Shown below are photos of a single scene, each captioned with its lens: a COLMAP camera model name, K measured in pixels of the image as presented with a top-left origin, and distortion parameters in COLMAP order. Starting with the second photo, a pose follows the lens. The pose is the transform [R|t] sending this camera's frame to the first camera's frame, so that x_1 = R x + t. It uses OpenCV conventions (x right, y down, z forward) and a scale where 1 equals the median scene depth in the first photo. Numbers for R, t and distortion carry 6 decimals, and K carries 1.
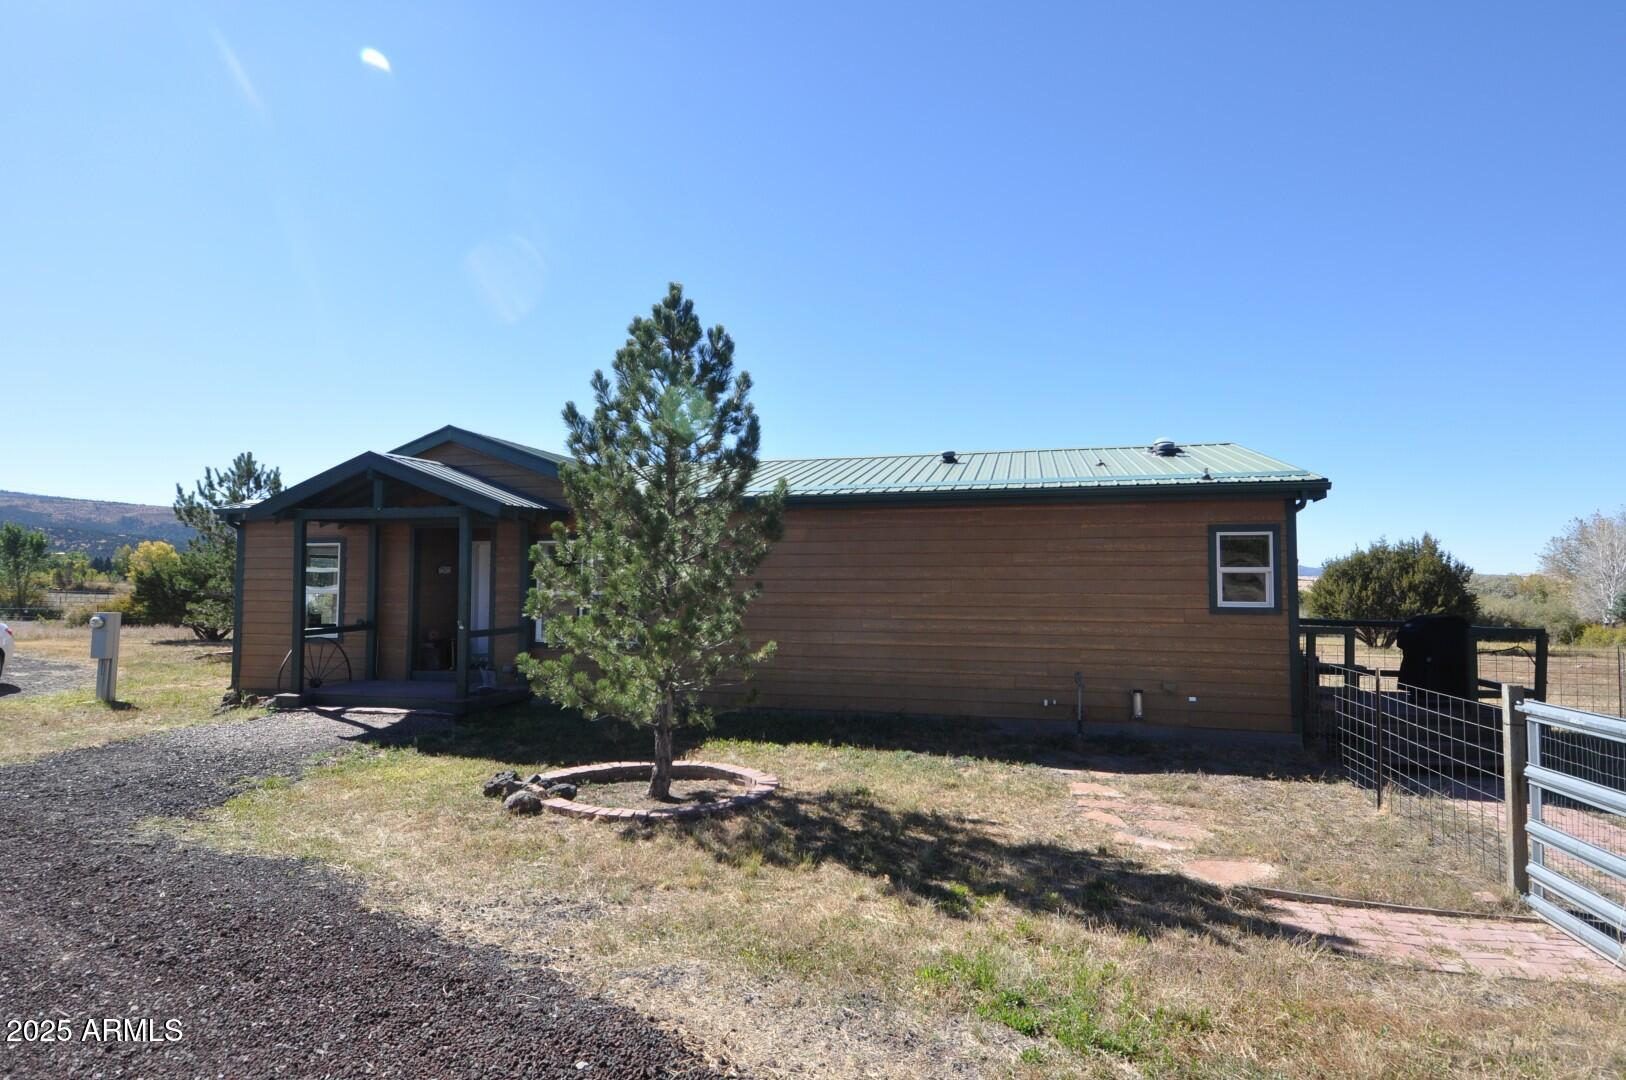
lens RADIAL K [[834.4, 0, 813.0], [0, 834.4, 540.0], [0, 0, 1]] dist [0.035228, -0.035807]
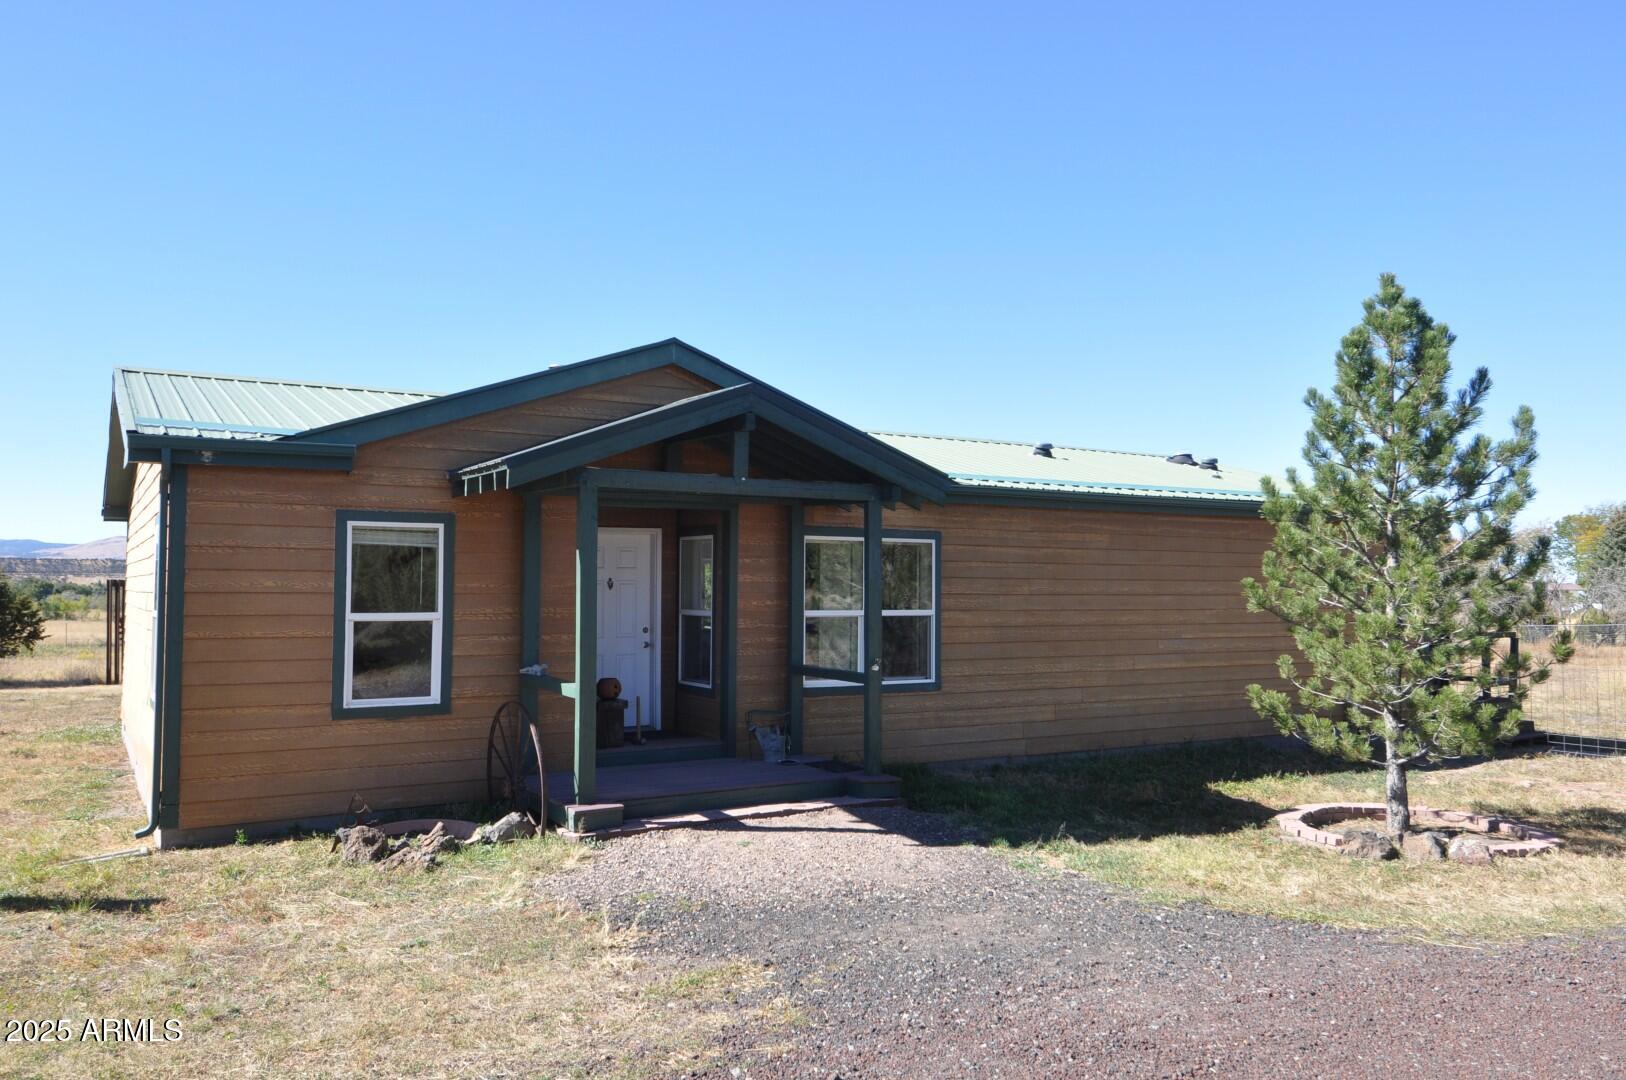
lens RADIAL K [[1326.9, 0, 813.2], [0, 1326.9, 585.4], [0, 0, 1]] dist [0.009446, 0.003094]
pose [[0.693734, 0.006294, 0.720204, -1.193918], [-0.036631, 0.998976, 0.026555, 0.013639], [-0.719300, -0.044804, 0.693254, 0.292568]]
